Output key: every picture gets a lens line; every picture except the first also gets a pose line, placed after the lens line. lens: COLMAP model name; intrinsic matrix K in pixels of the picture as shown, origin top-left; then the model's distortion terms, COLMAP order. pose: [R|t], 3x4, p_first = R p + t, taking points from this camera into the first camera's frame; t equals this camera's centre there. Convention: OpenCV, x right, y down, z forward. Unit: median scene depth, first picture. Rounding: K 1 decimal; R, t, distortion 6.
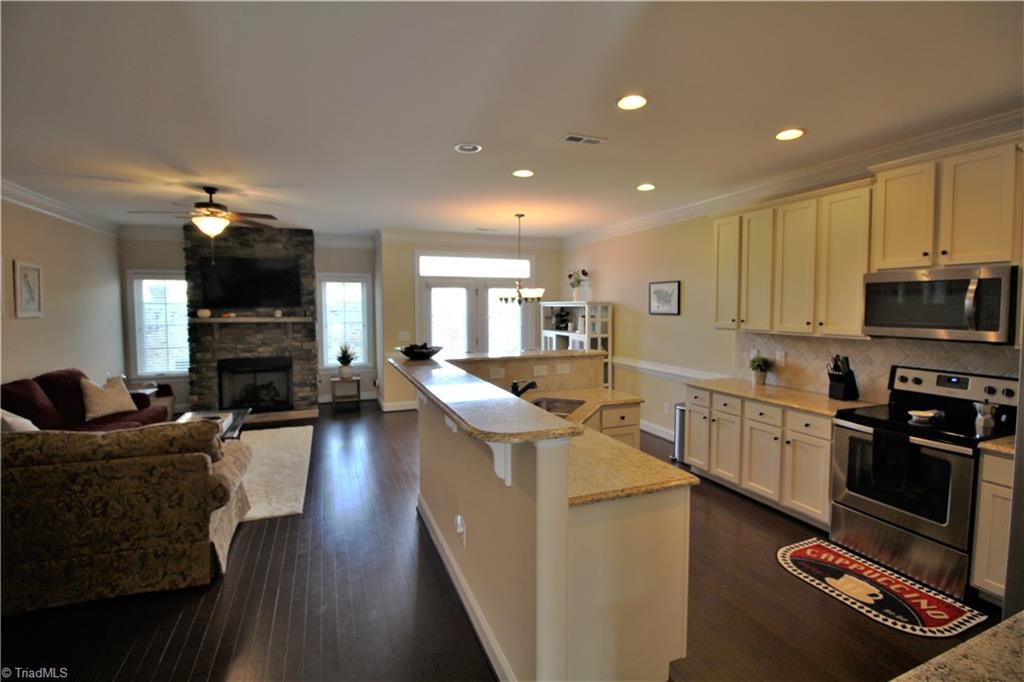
lens RADIAL K [[471.3, 0, 517.1], [0, 471.3, 332.1], [0, 0, 1]] dist [-0.004697, -0.010946]
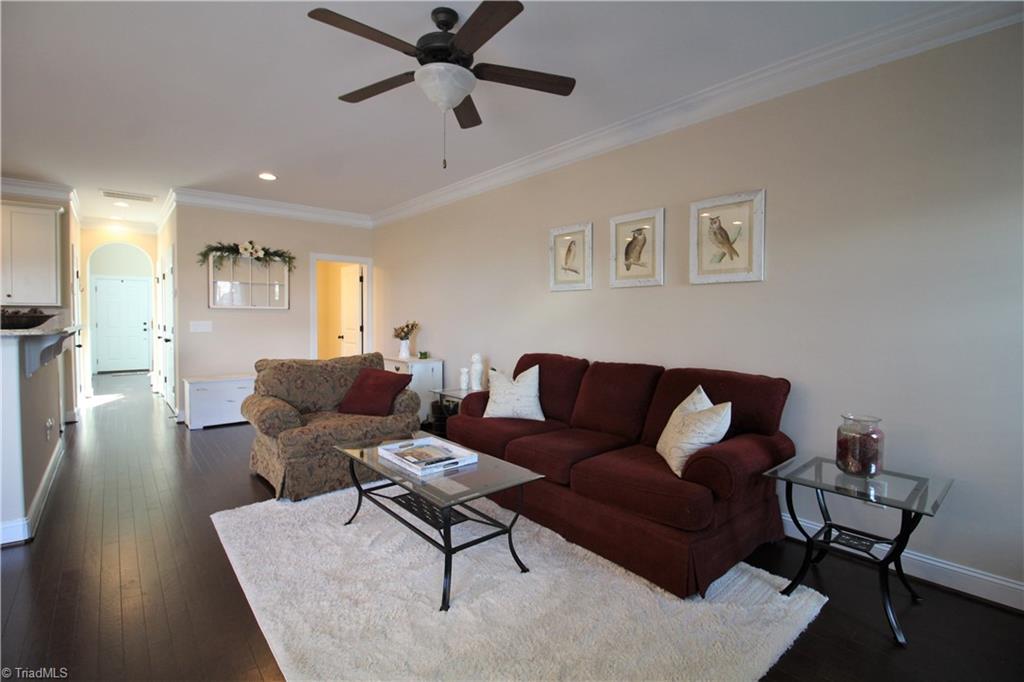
lens RADIAL K [[471.3, 0, 519.4], [0, 471.3, 328.4], [0, 0, 1]] dist [-0.004697, -0.010946]
pose [[-0.946259, 0.003236, -0.323395, -0.601888], [-0.022852, 0.996781, 0.076841, -0.012553], [0.322603, 0.080101, -0.943139, 1.632492]]
